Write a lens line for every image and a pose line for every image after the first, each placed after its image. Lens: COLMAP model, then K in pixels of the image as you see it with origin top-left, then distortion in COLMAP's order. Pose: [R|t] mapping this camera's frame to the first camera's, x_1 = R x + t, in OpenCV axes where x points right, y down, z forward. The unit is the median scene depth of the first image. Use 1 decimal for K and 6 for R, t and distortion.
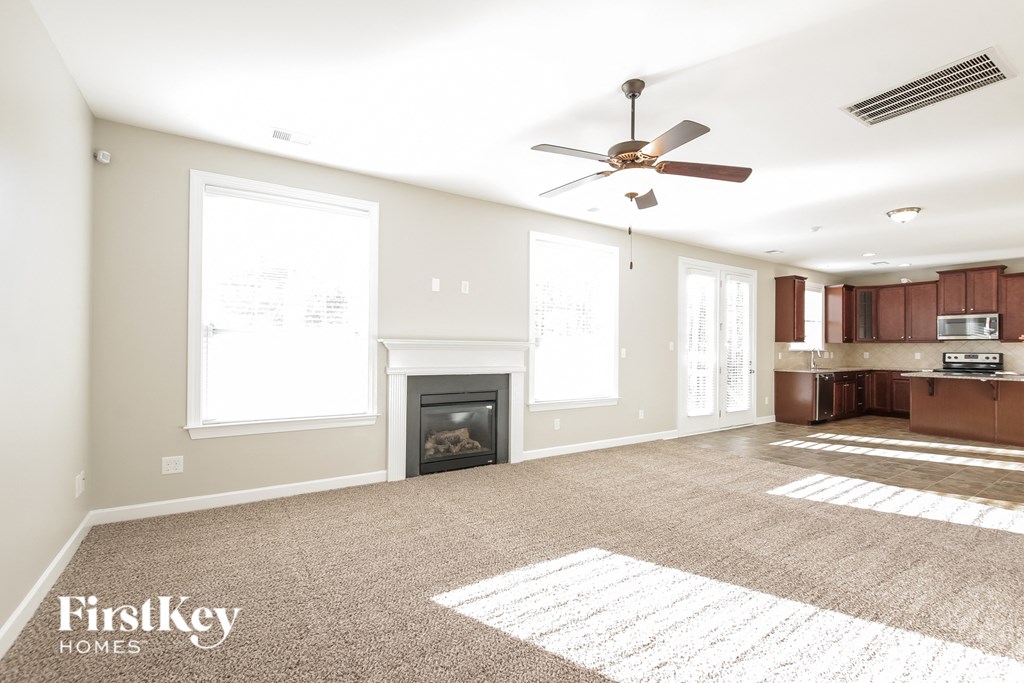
lens RADIAL K [[438.5, 0, 517.2], [0, 438.5, 344.3], [0, 0, 1]] dist [-0.015853, 0.000803]
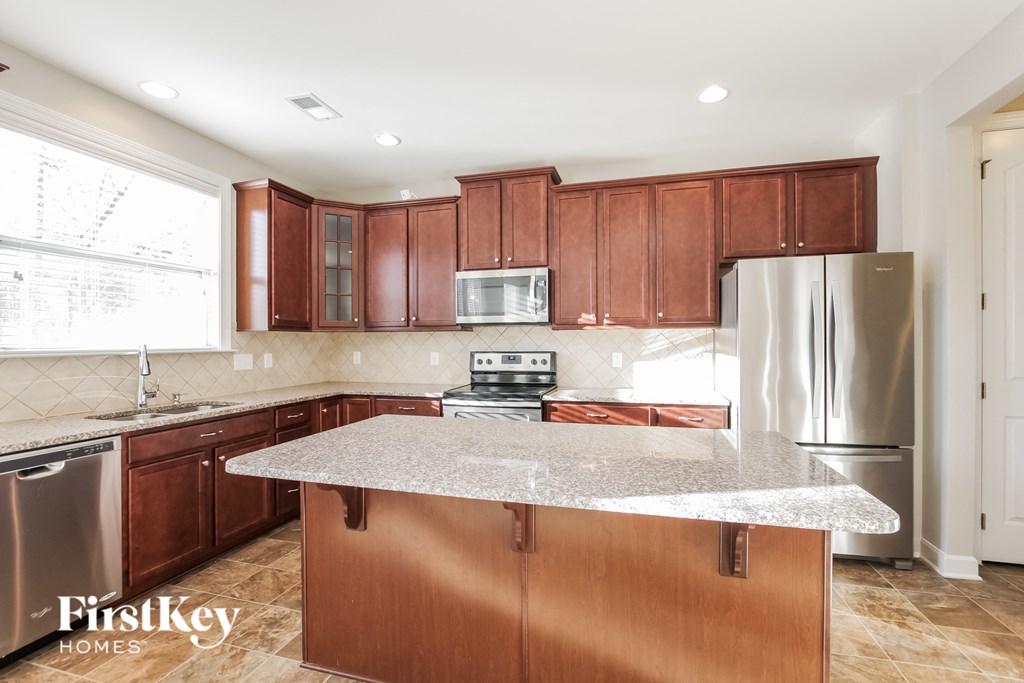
lens RADIAL K [[438.5, 0, 511.8], [0, 438.5, 340.0], [0, 0, 1]] dist [-0.015853, 0.000803]
pose [[0.751288, -0.009427, 0.659907, 0.740159], [0.004893, 0.999950, 0.008714, 0.002707], [-0.659957, -0.003318, 0.751296, 0.639024]]
